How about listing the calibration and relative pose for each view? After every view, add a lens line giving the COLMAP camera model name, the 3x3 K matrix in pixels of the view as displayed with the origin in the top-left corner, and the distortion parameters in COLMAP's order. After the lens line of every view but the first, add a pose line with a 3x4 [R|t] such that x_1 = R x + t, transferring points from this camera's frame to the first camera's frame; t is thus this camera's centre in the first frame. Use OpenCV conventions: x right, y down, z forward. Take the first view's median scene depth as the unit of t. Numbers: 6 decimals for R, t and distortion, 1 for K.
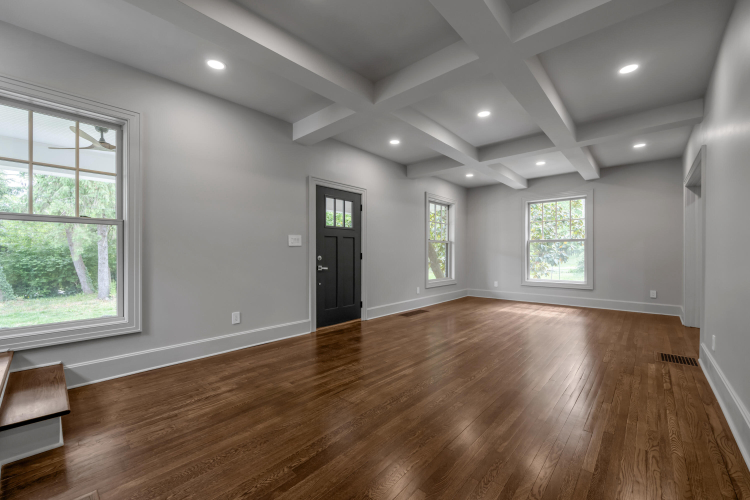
lens RADIAL K [[316.3, 0, 373.0], [0, 316.3, 251.8], [0, 0, 1]] dist [-0.001336, -0.000479]
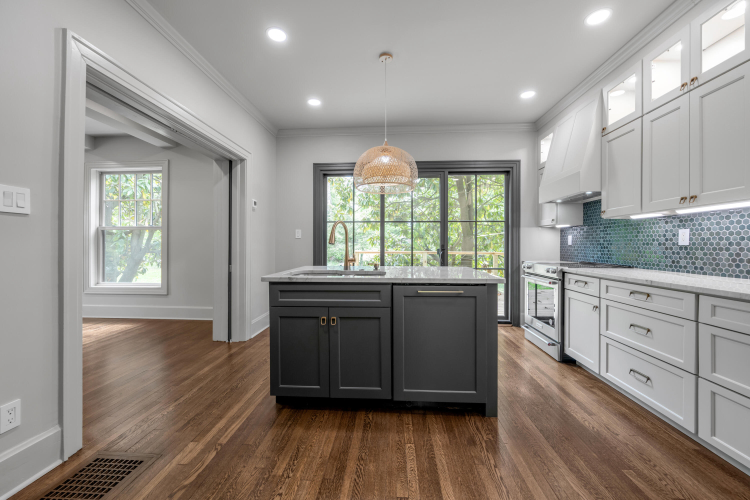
lens RADIAL K [[302.0, 0, 374.9], [0, 302.0, 243.0], [0, 0, 1]] dist [0.000156, 0.000002]
pose [[0.786634, 0.005775, 0.617392, 0.859071], [-0.002427, 0.999977, -0.006261, 0.002297], [-0.617414, 0.003426, 0.786631, 0.179010]]
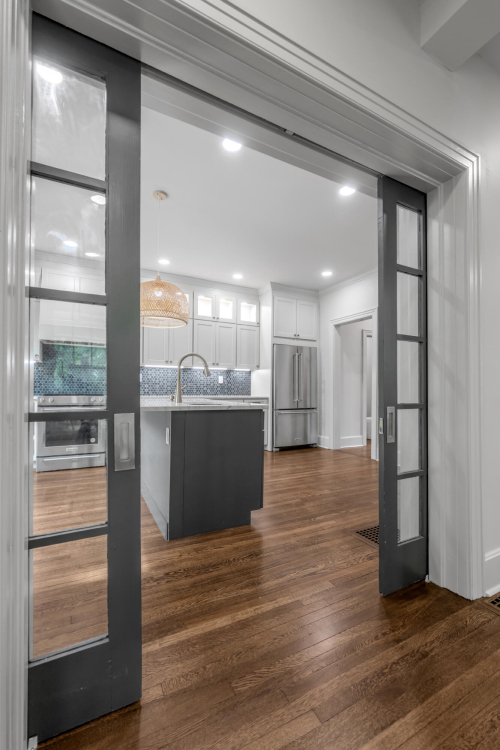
lens RADIAL K [[316.3, 0, 249.0], [0, 316.3, 388.2], [0, 0, 1]] dist [-0.001336, -0.000479]
pose [[-0.932652, -0.003663, 0.360758, 0.844307], [-0.004824, 0.999986, -0.002316, 0.022611], [-0.360744, -0.003901, -0.932657, 1.103347]]
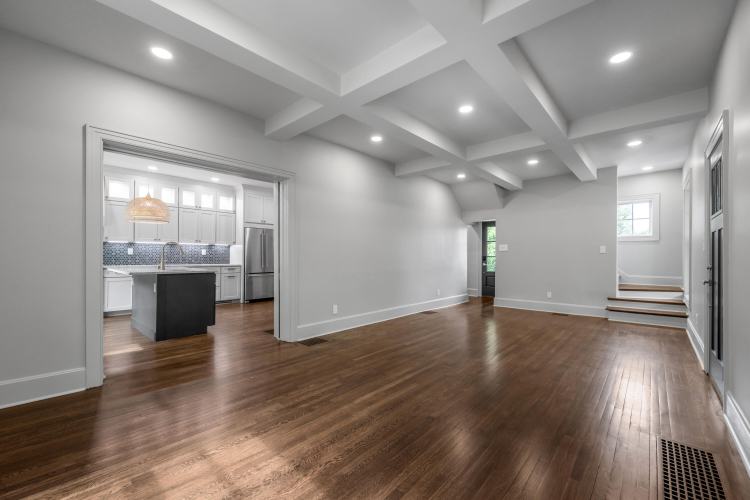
lens RADIAL K [[310.1, 0, 374.0], [0, 310.1, 255.9], [0, 0, 1]] dist [0.002088, 0.000380]
pose [[-0.999887, -0.005661, 0.013948, 0.500110], [-0.005640, 0.999983, 0.001490, -0.000351], [-0.013957, 0.001411, -0.999902, 1.571092]]
